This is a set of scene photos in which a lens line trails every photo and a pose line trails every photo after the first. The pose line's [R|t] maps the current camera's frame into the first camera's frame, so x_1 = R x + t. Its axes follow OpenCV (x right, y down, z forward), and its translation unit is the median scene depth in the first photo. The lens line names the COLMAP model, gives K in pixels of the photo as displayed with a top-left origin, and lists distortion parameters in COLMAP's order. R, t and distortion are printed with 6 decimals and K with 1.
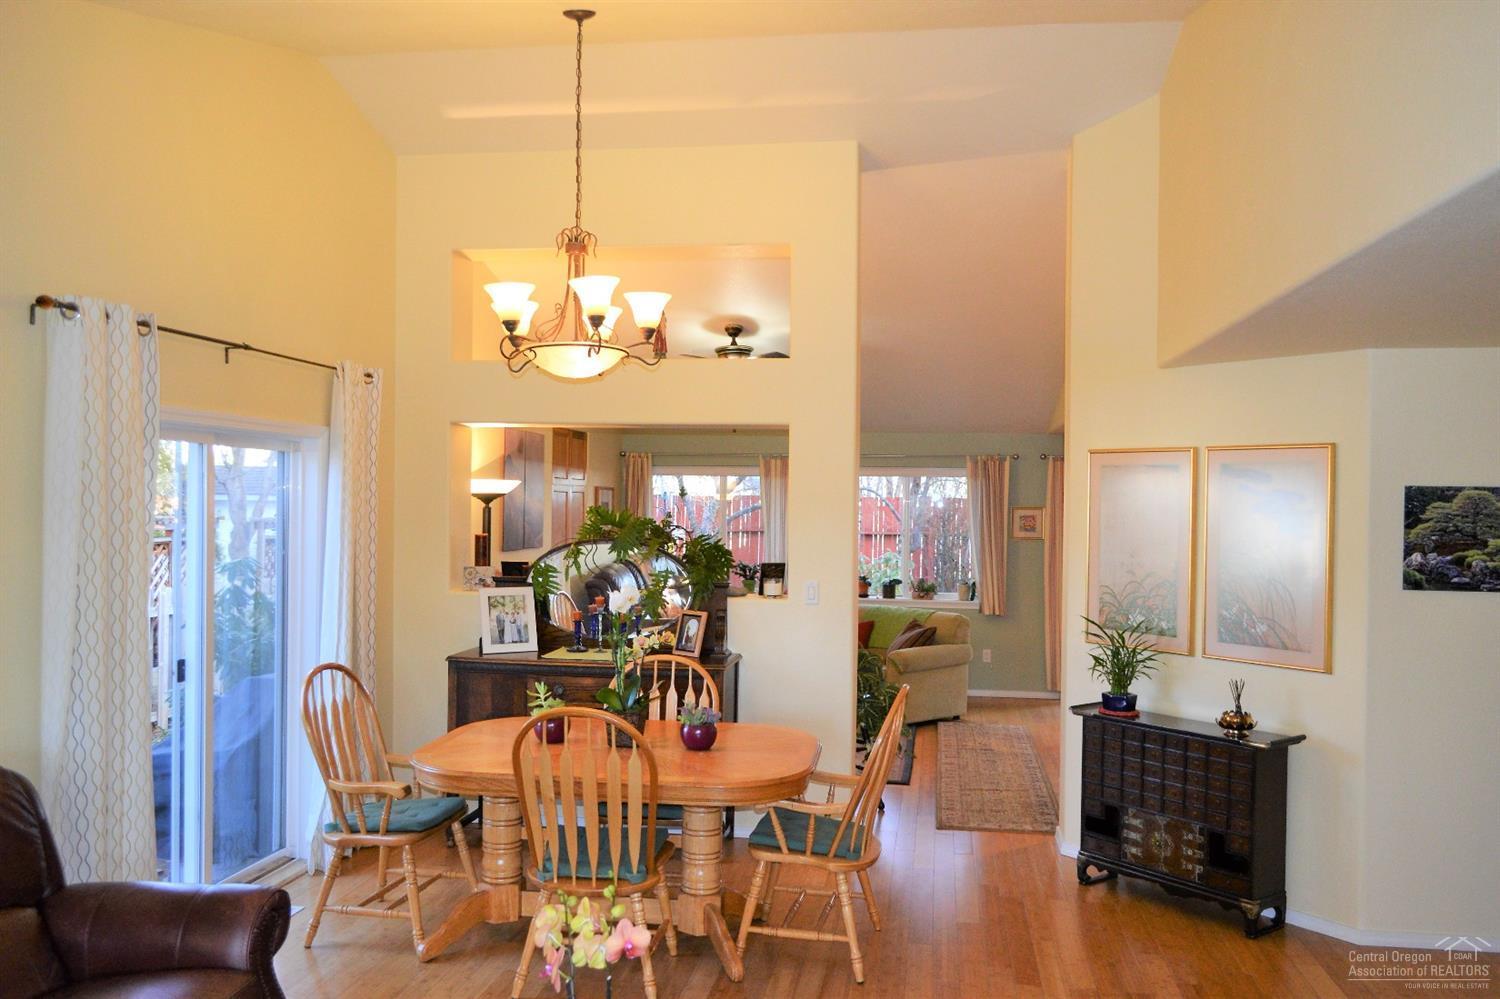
lens RADIAL K [[1188.2, 0, 754.6], [0, 1188.2, 504.8], [0, 0, 1]] dist [-0.008951, -0.000096]
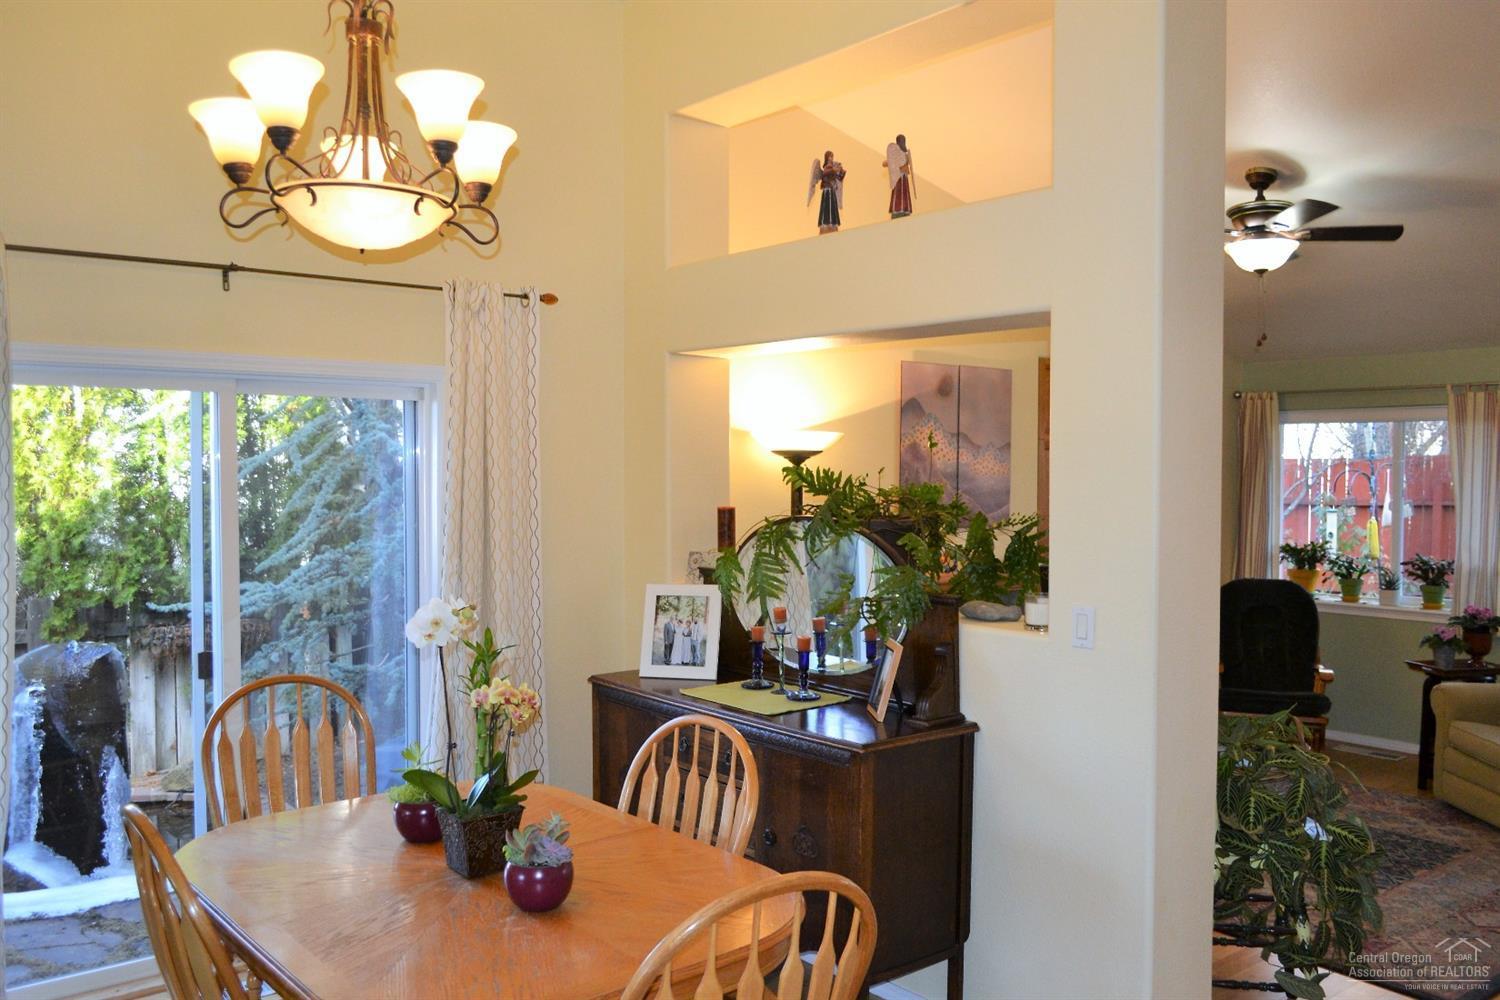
lens RADIAL K [[1229.7, 0, 749.9], [0, 1229.7, 521.5], [0, 0, 1]] dist [-0.052243, -0.000509]
pose [[0.727955, 0.020727, -0.685311, 0.309369], [0.004960, 0.999358, 0.035495, 0.008179], [0.685607, -0.029238, 0.727385, 0.509123]]
